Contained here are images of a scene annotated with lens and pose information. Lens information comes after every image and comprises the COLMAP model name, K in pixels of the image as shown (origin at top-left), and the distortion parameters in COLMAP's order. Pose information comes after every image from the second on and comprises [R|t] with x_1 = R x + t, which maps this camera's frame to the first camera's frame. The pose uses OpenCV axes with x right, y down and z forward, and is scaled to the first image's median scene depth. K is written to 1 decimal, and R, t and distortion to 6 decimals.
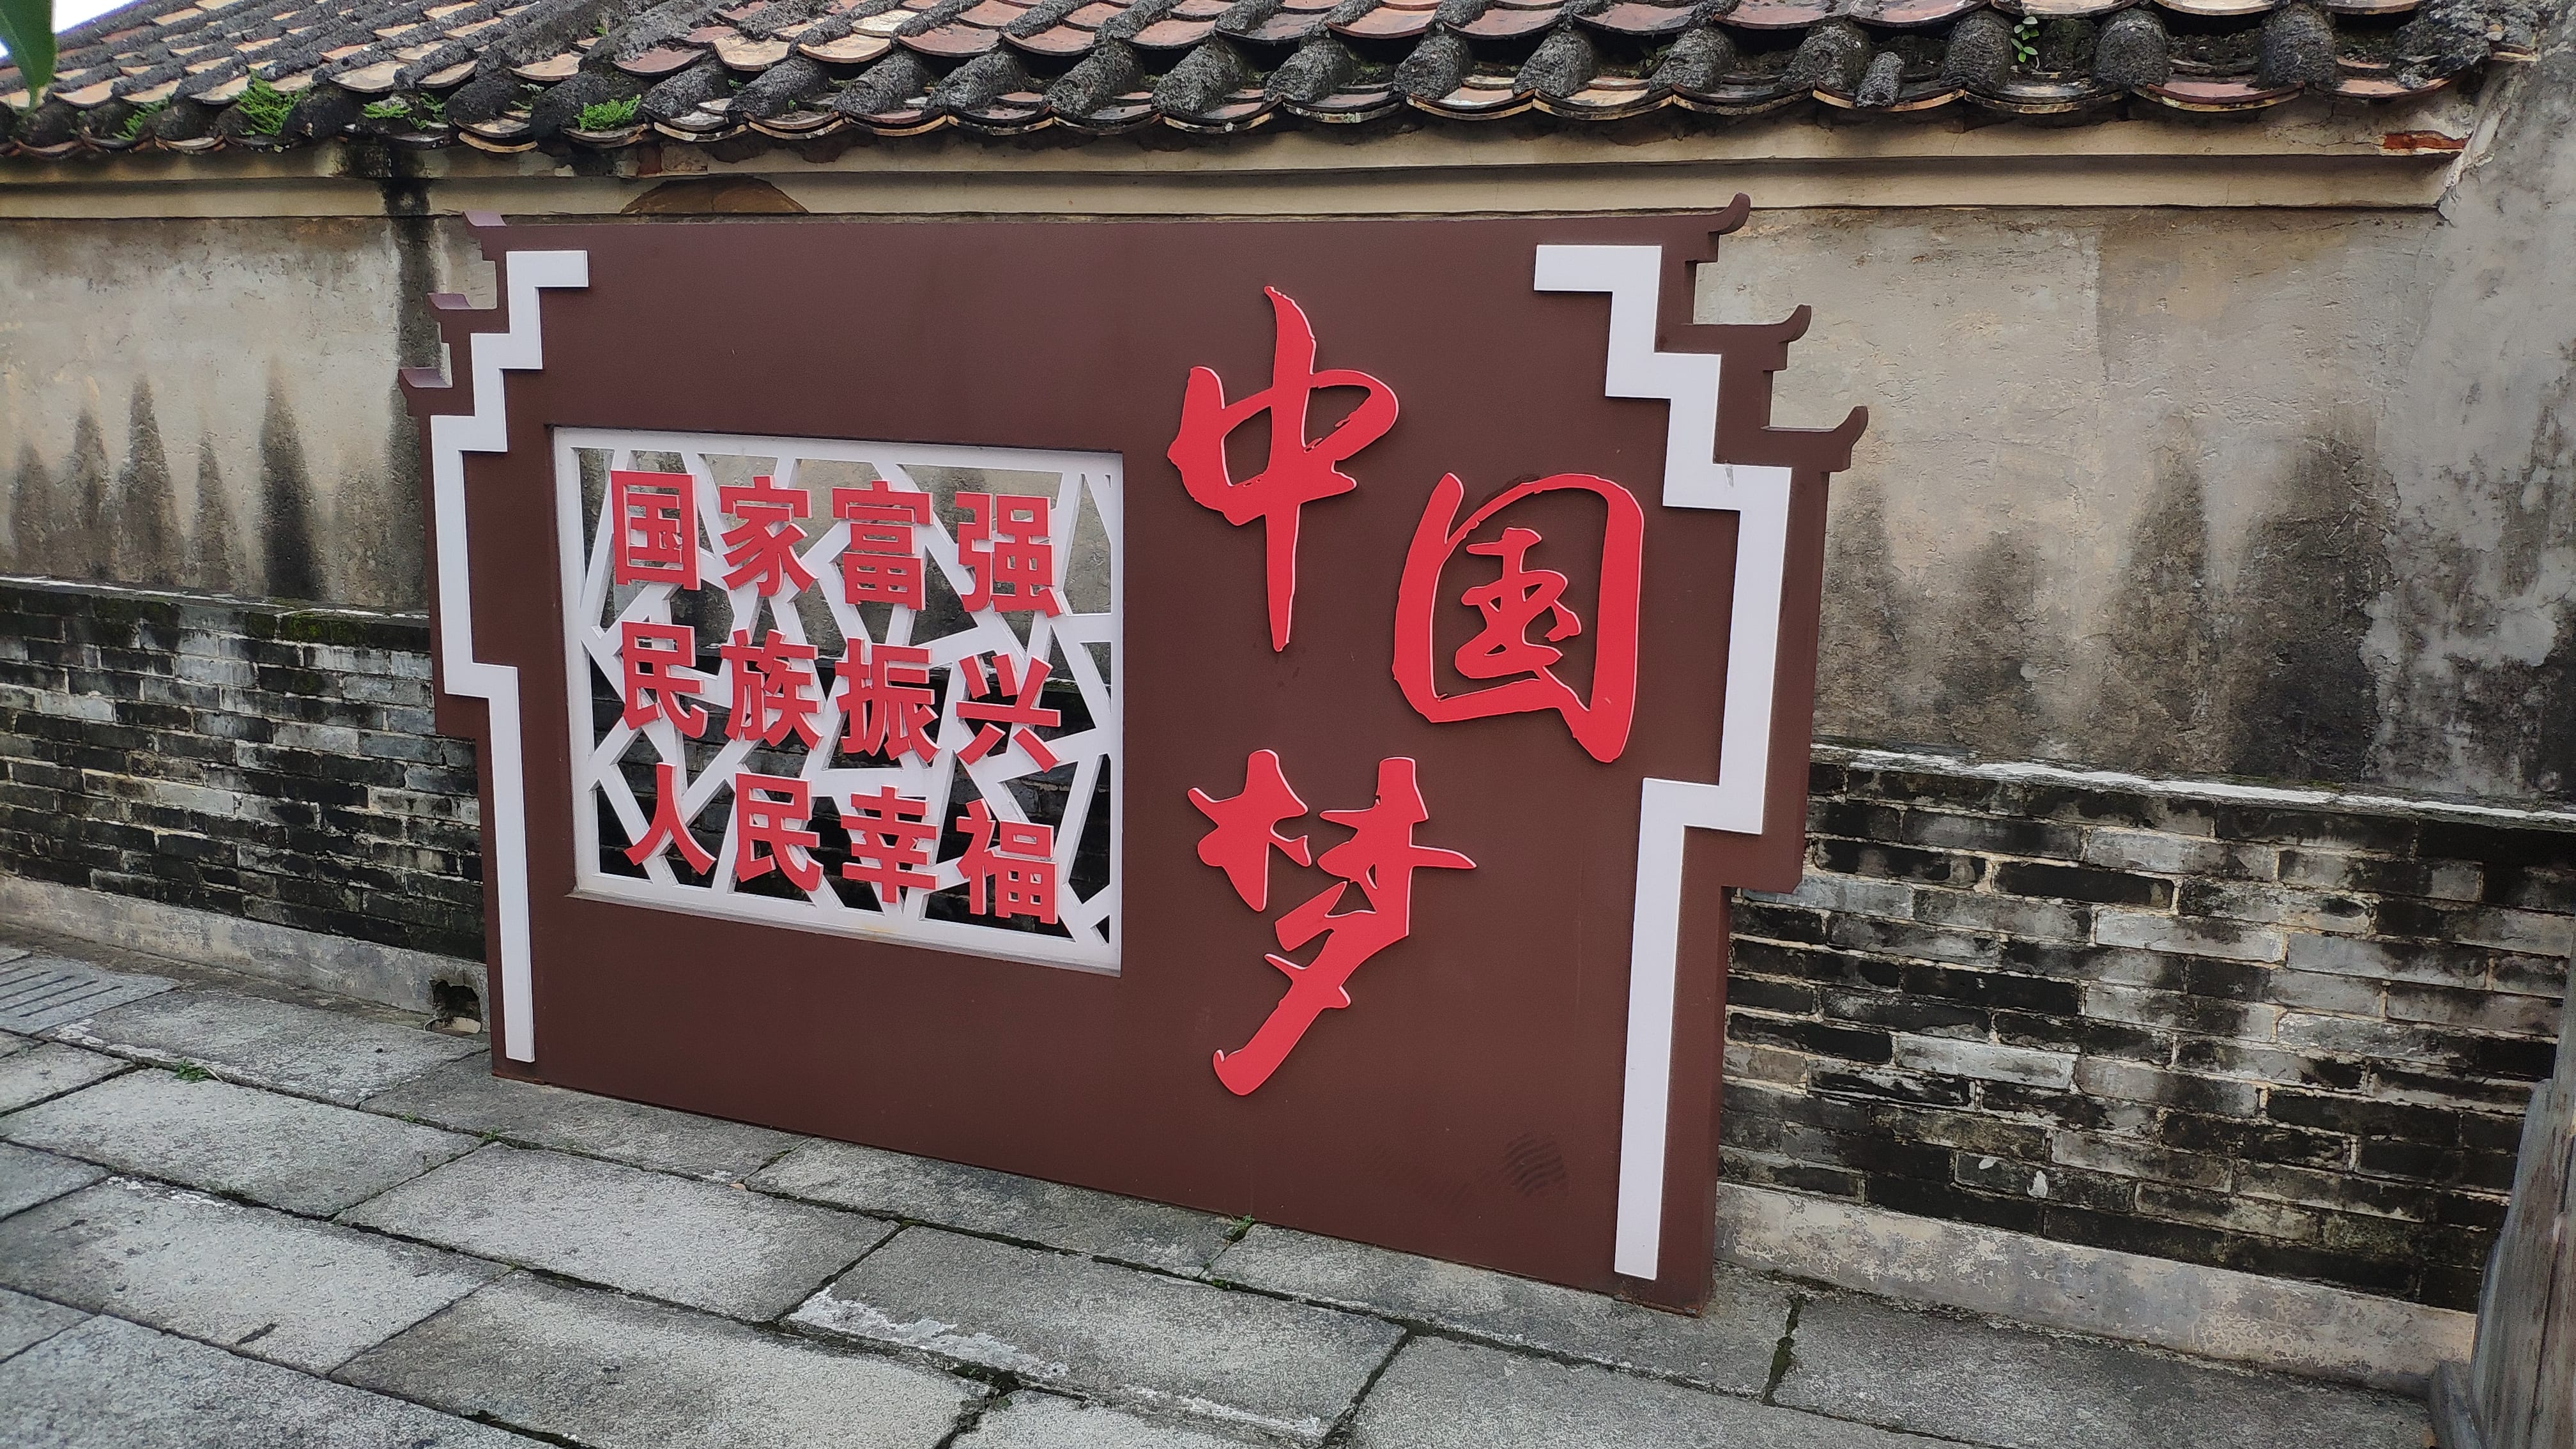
lens RADIAL K [[1746.8, 0, 1288.0], [0, 1746.8, 724.5], [0, 0, 1]] dist [-0.004101, -0.154908]
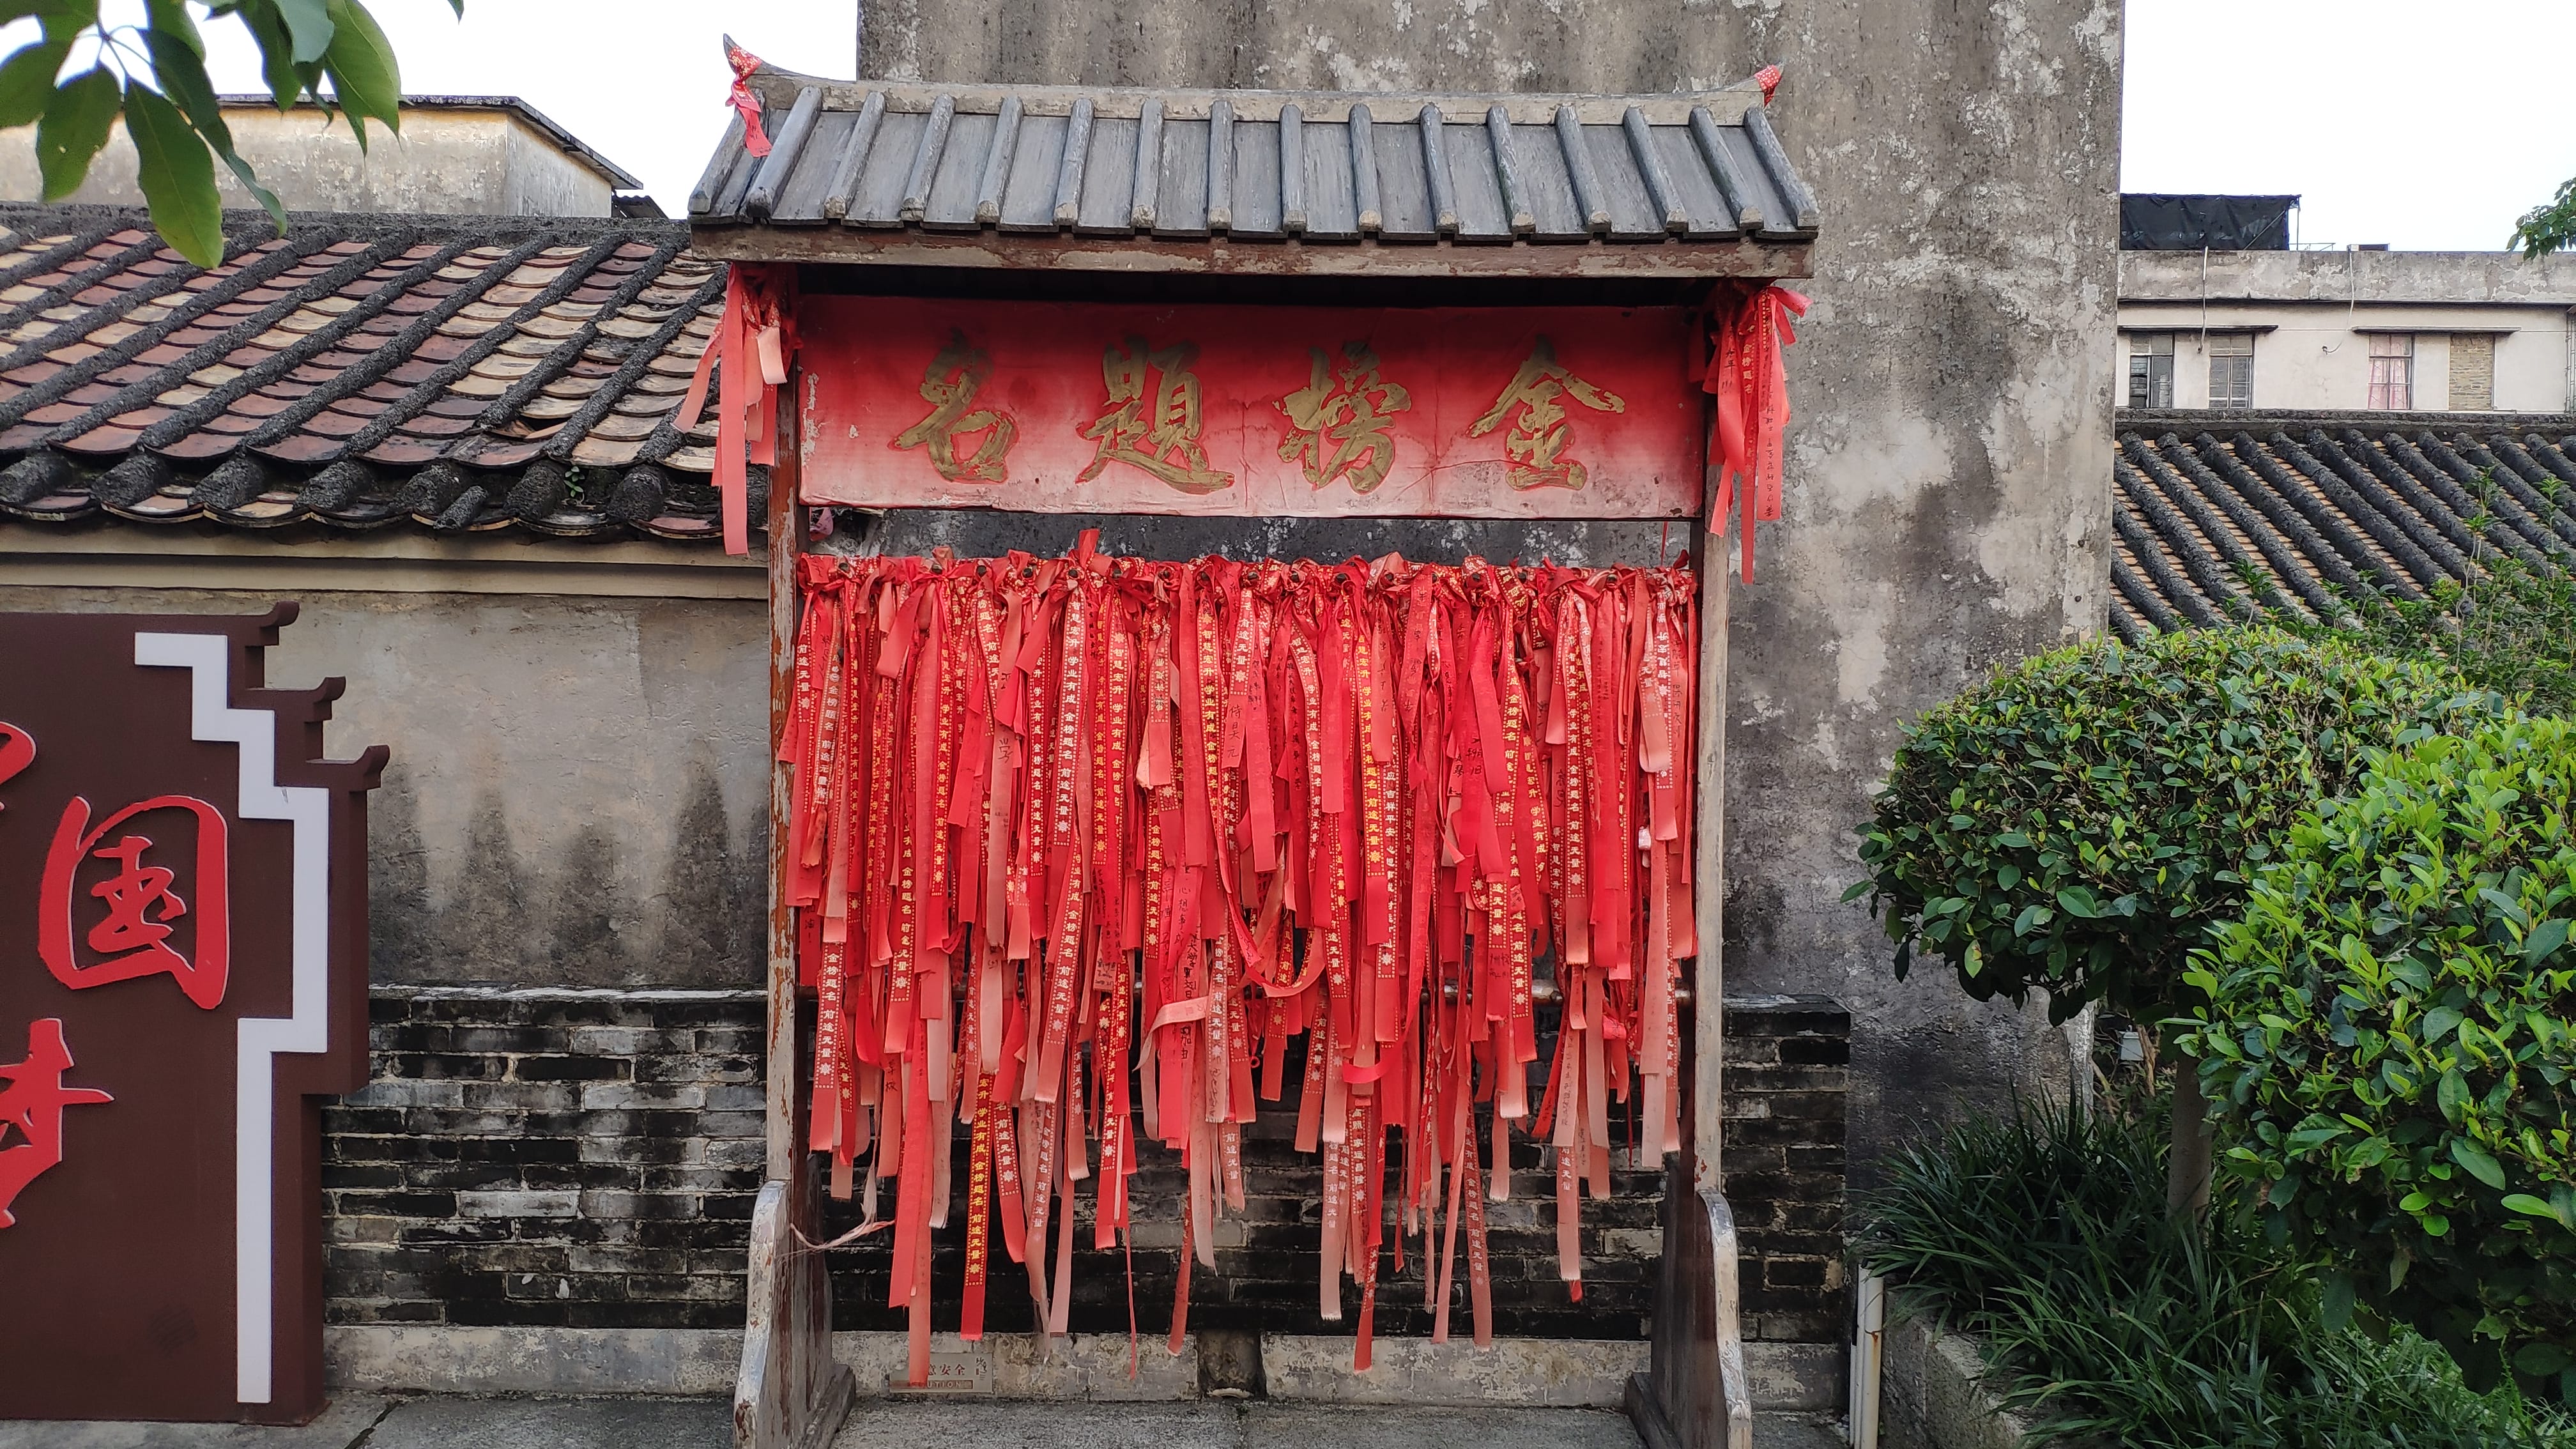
lens RADIAL K [[1731.4, 0, 1288.0], [0, 1731.4, 724.5], [0, 0, 1]] dist [-0.069725, -0.007991]
pose [[0.880246, -0.010764, 0.474395, 0.299997], [0.086957, 0.986472, -0.138967, 0.056375], [-0.466482, 0.163577, 0.869274, -0.531681]]
